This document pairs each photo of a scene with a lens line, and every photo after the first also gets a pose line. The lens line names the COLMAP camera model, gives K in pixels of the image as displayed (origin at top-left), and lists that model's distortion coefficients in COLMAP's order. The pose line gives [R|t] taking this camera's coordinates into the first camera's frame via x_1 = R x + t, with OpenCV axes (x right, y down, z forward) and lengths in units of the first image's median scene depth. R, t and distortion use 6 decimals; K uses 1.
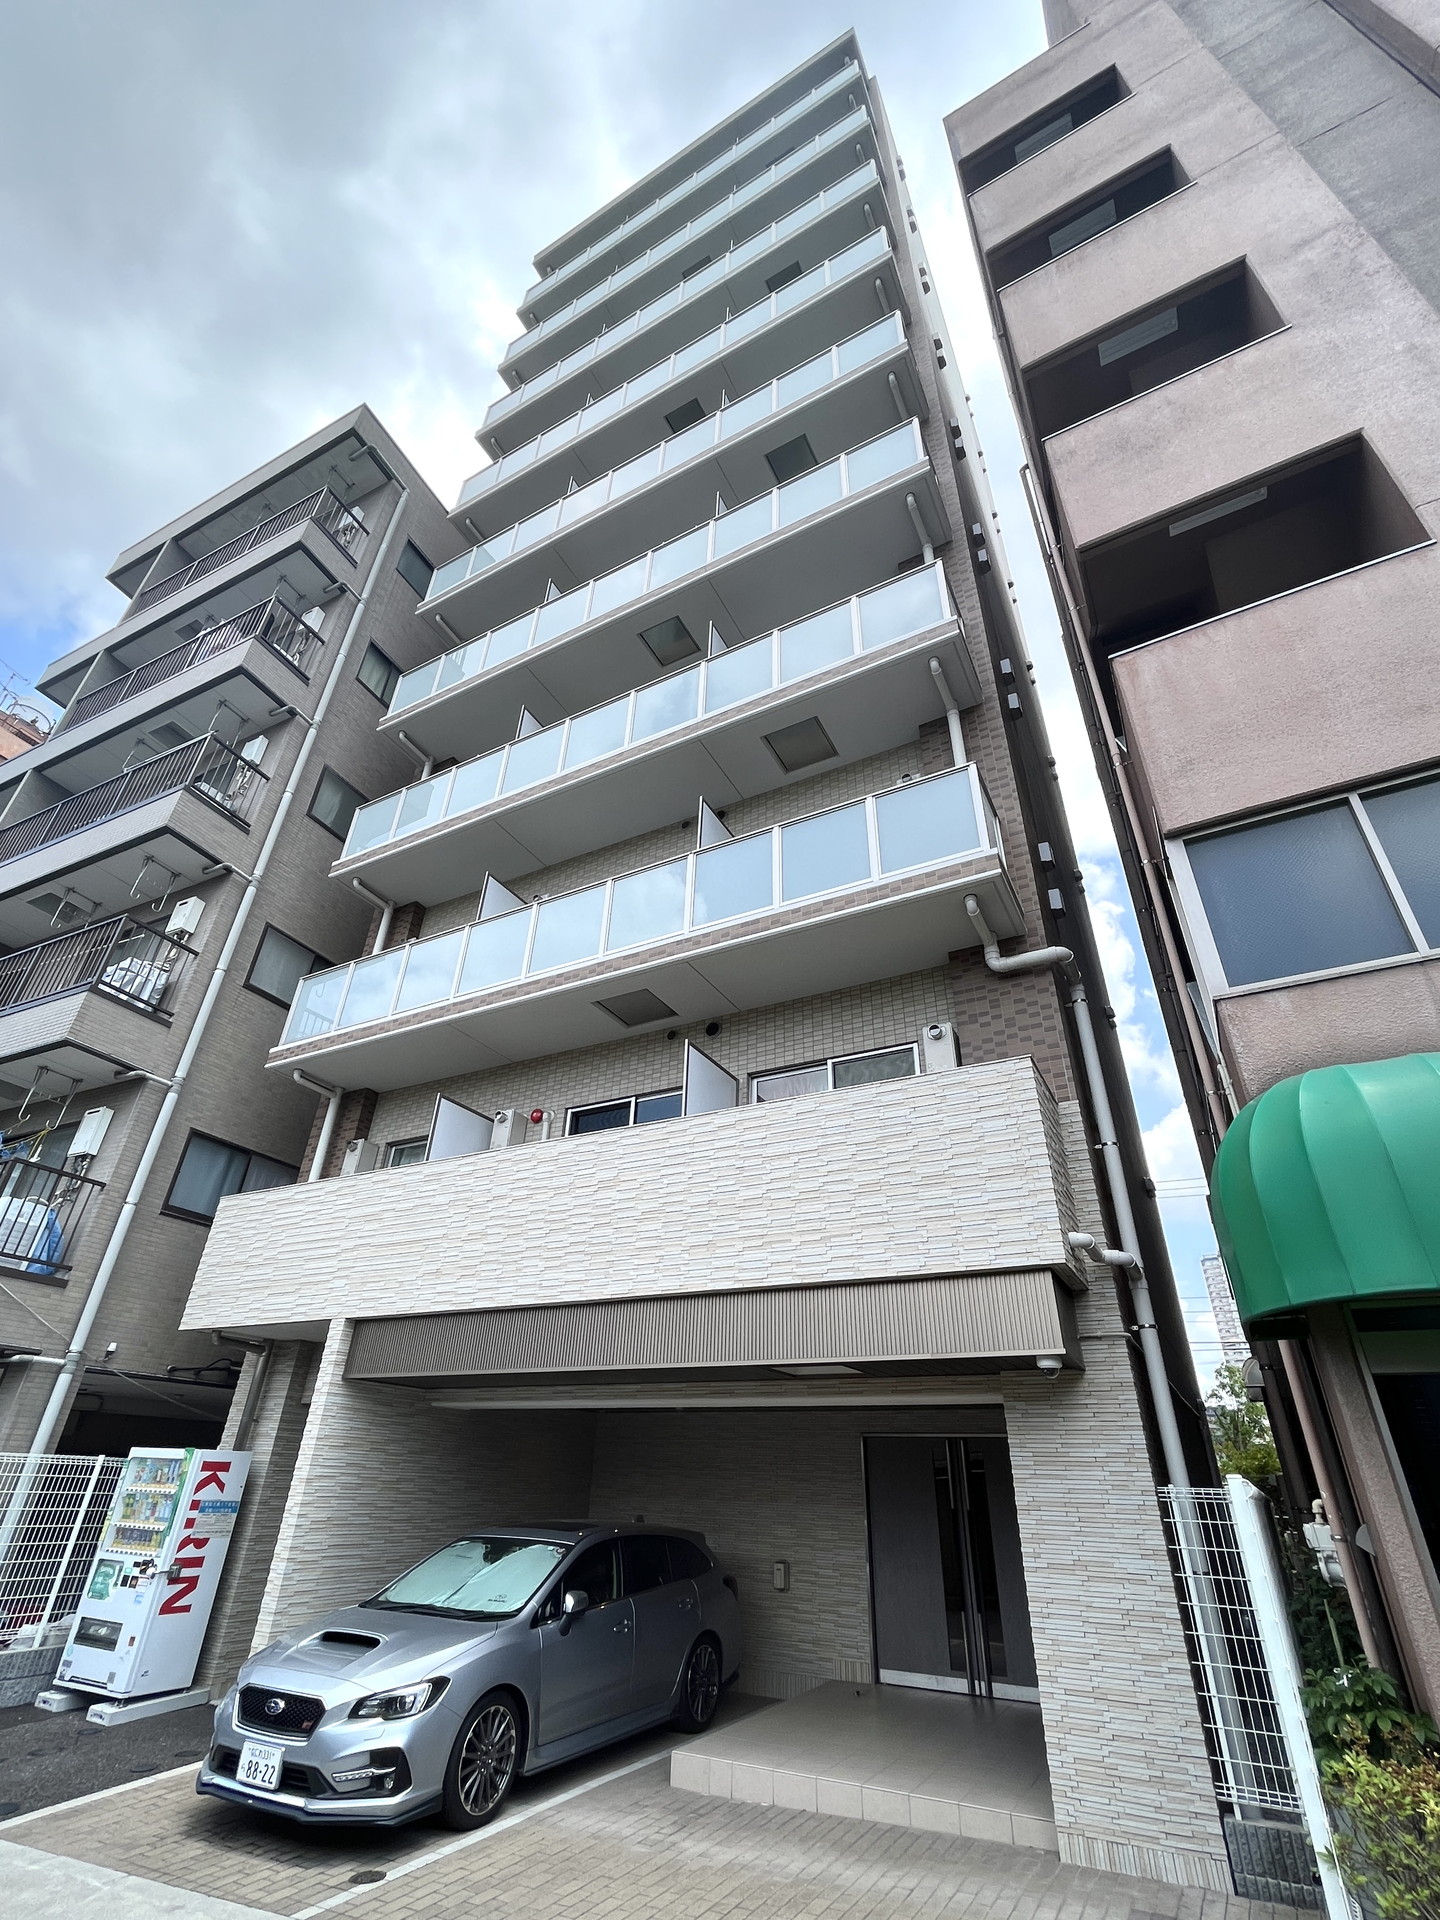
lens RADIAL K [[865.4, 0, 721.0], [0, 865.4, 960.2], [0, 0, 1]] dist [-0.000781, -0.000235]
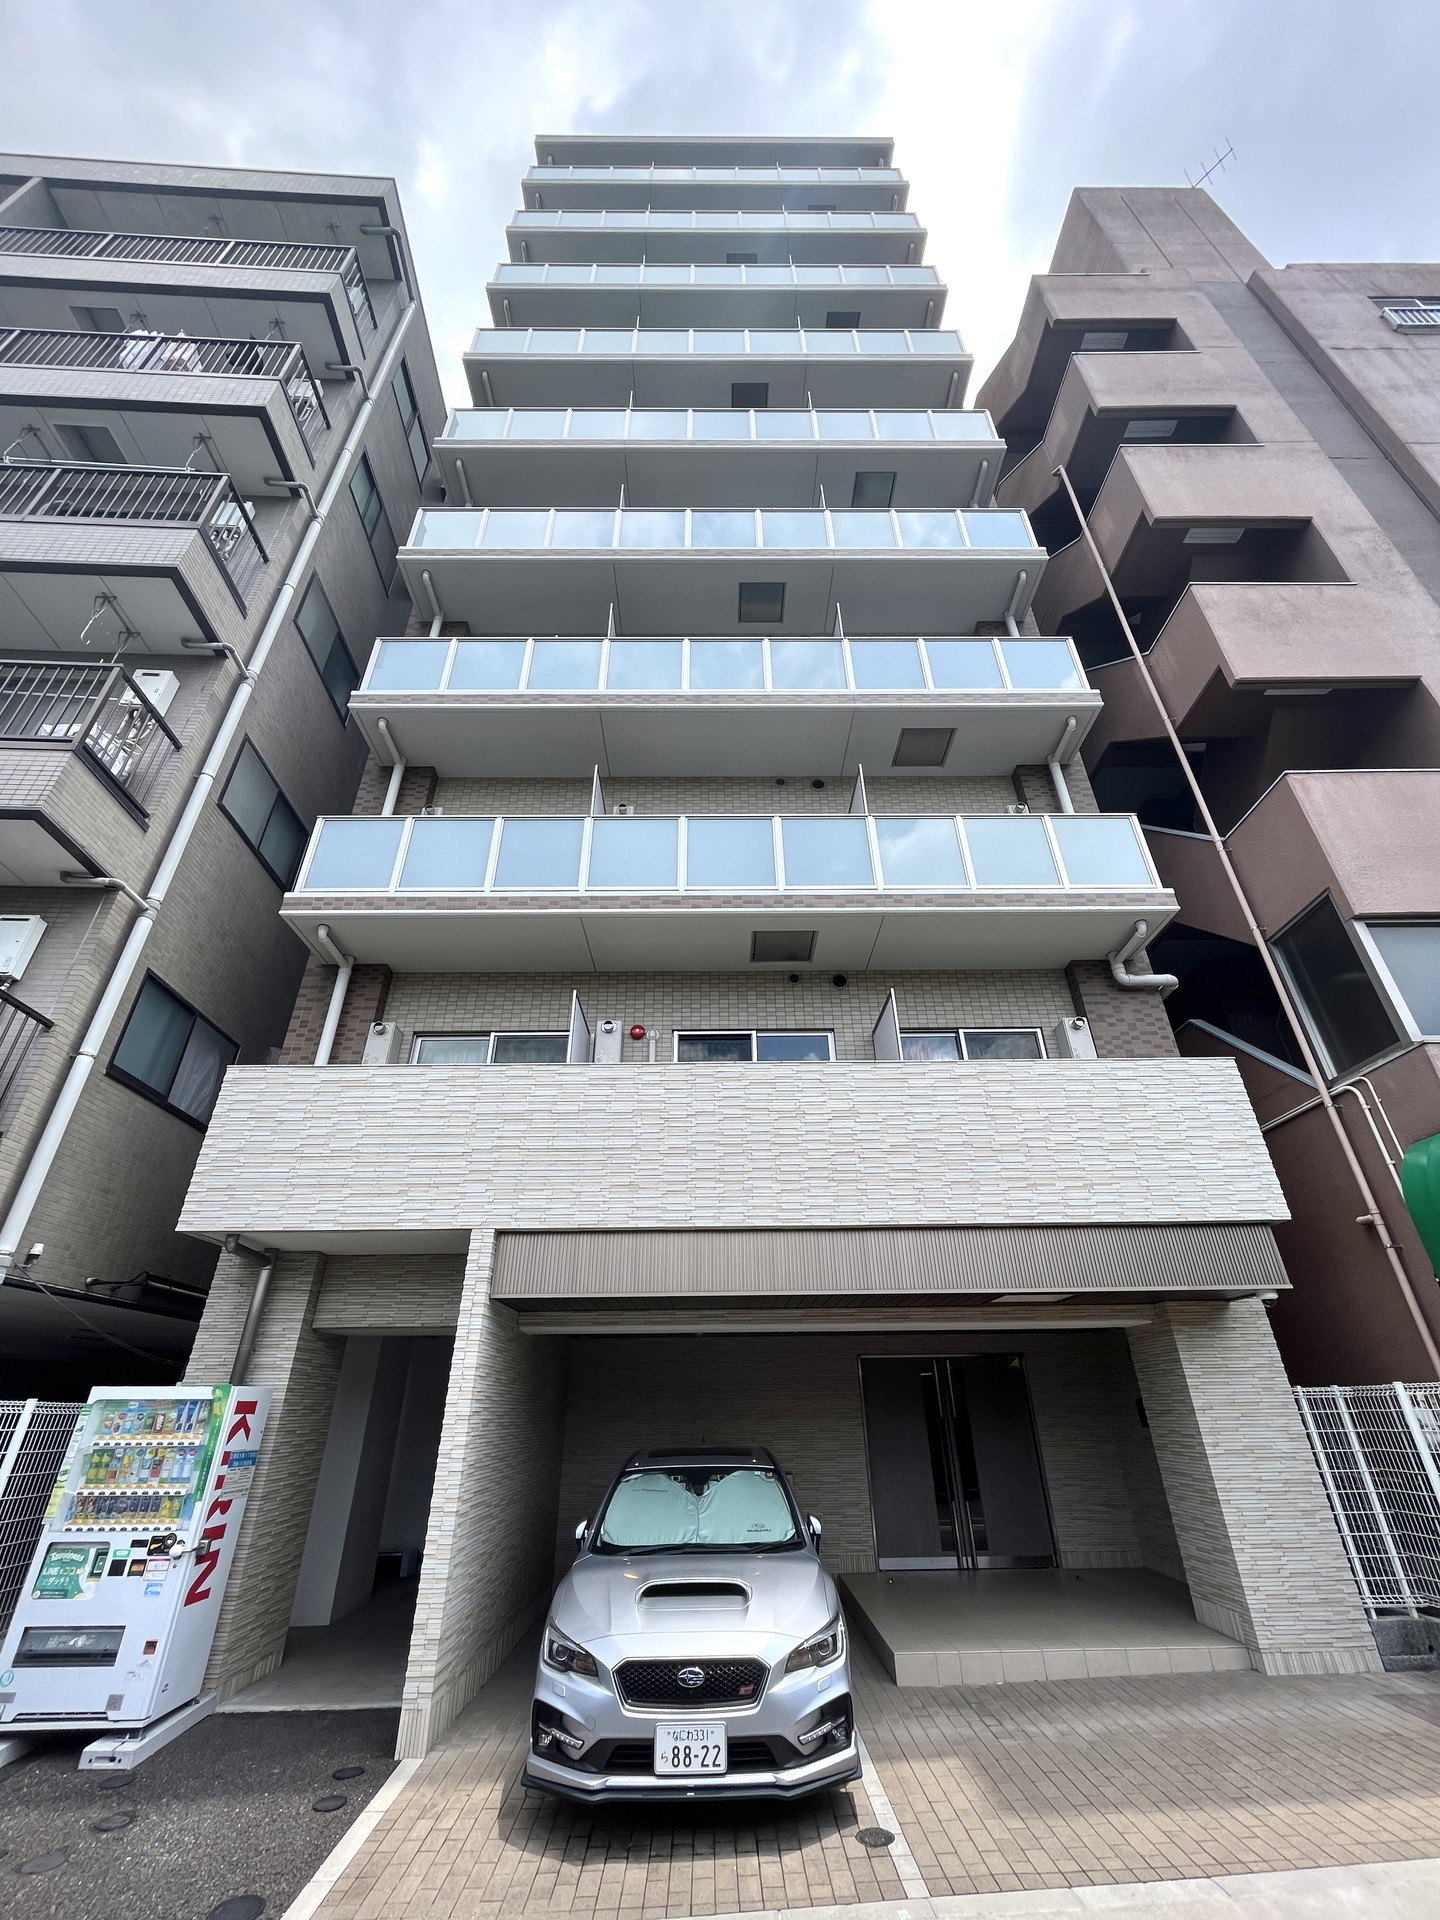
lens RADIAL K [[777.3, 0, 721.6], [0, 777.3, 962.0], [0, 0, 1]] dist [-0.001652, 0.000031]
pose [[0.874747, 0.208720, 0.437325, -0.634248], [-0.220192, 0.975137, -0.024966, 0.127373], [-0.431662, -0.074456, 0.898957, 0.234623]]
